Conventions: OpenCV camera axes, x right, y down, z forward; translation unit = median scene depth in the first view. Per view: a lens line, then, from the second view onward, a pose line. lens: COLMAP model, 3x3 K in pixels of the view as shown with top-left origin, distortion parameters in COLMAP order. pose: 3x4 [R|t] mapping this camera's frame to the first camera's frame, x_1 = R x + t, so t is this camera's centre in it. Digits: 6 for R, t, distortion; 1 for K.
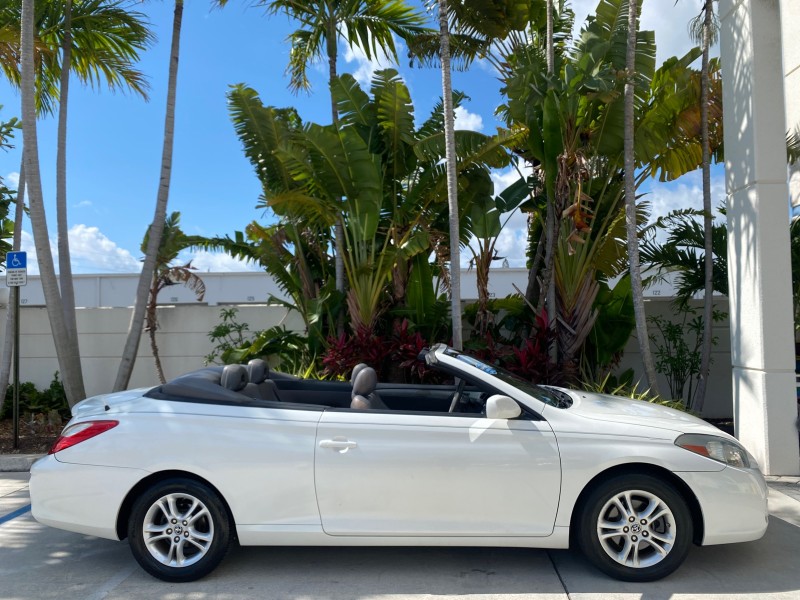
lens RADIAL K [[615.3, 0, 399.0], [0, 615.3, 295.1], [0, 0, 1]] dist [0.027168, -0.022689]
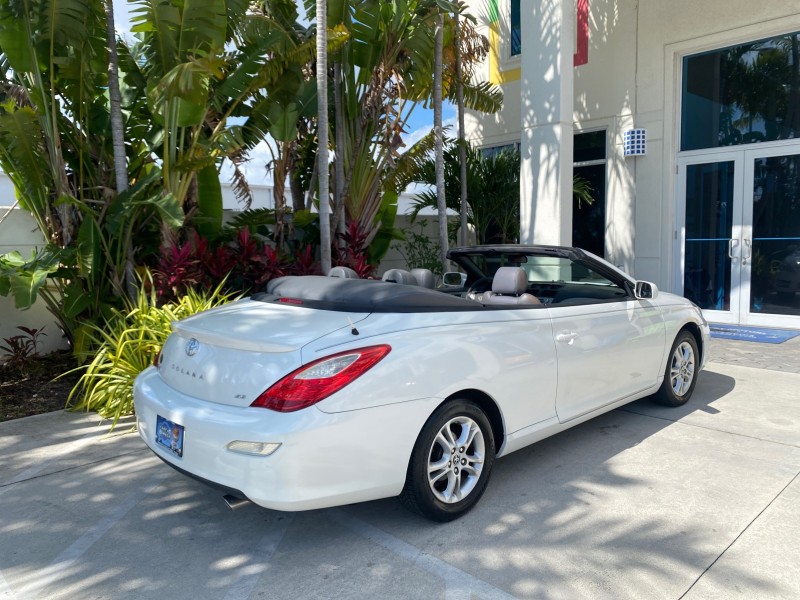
lens RADIAL K [[616.5, 0, 400.1], [0, 616.5, 296.3], [0, 0, 1]] dist [0.025254, -0.030815]
pose [[0.682537, -0.071136, 0.727381, -0.448243], [-0.023187, 0.992643, 0.118836, 0.025868], [-0.730483, -0.097976, 0.675866, 0.224863]]
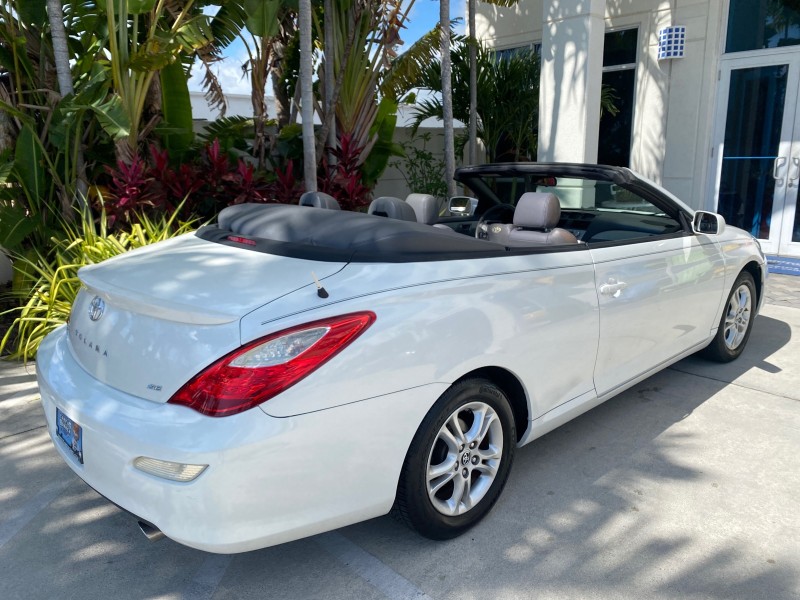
lens RADIAL K [[616.5, 0, 399.6], [0, 616.5, 292.6], [0, 0, 1]] dist [0.025254, -0.030815]
pose [[0.685965, -0.157339, 0.710420, -0.365378], [-0.028890, 0.969682, 0.242655, 0.028944], [-0.727061, -0.186976, 0.660623, 0.295620]]
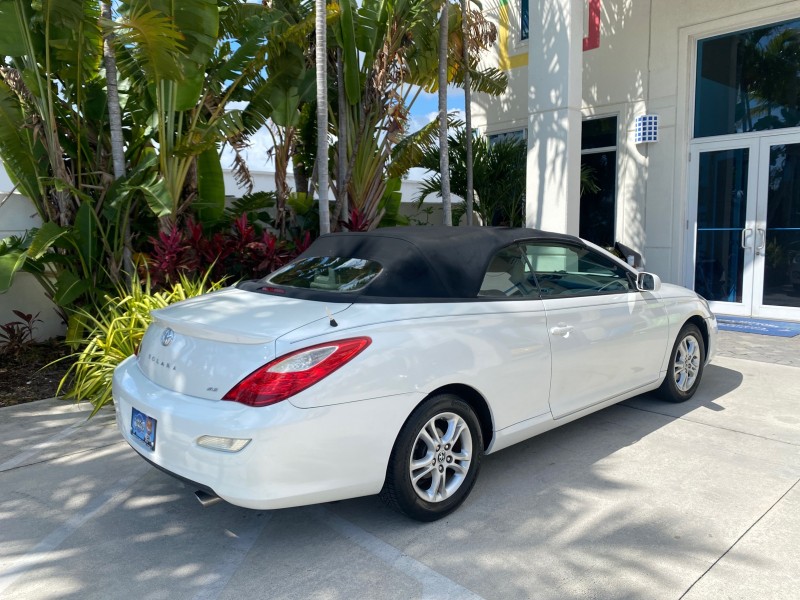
lens RADIAL K [[616.5, 0, 399.9], [0, 616.5, 293.1], [0, 0, 1]] dist [0.025254, -0.030815]
pose [[0.699315, -0.075505, 0.710815, -0.425006], [-0.028924, 0.990602, 0.133681, 0.025921], [-0.714229, -0.114044, 0.690559, 0.222935]]
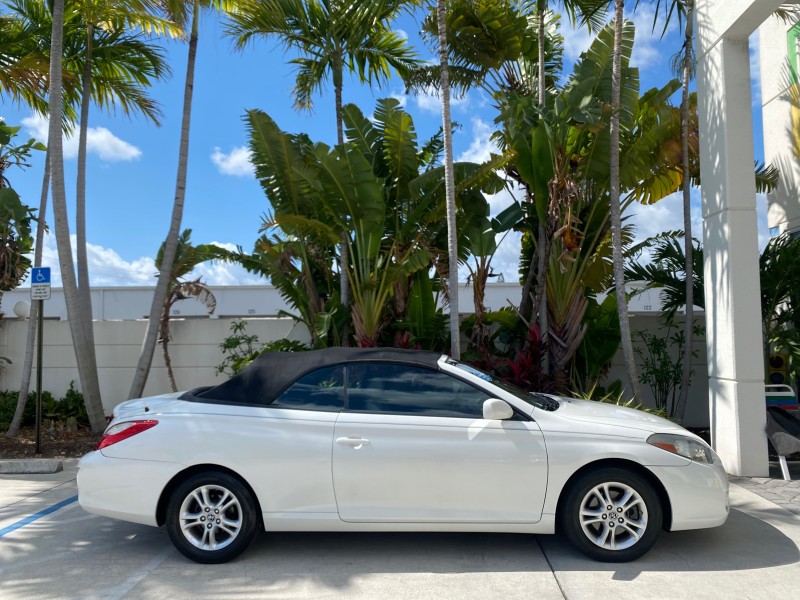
lens RADIAL K [[615.3, 0, 399.4], [0, 615.3, 293.4], [0, 0, 1]] dist [0.027168, -0.022689]
pose [[0.999961, 0.004703, 0.007464, -0.009886], [-0.004520, 0.999693, -0.024354, -0.002041], [-0.007576, 0.024319, 0.999676, -0.064049]]
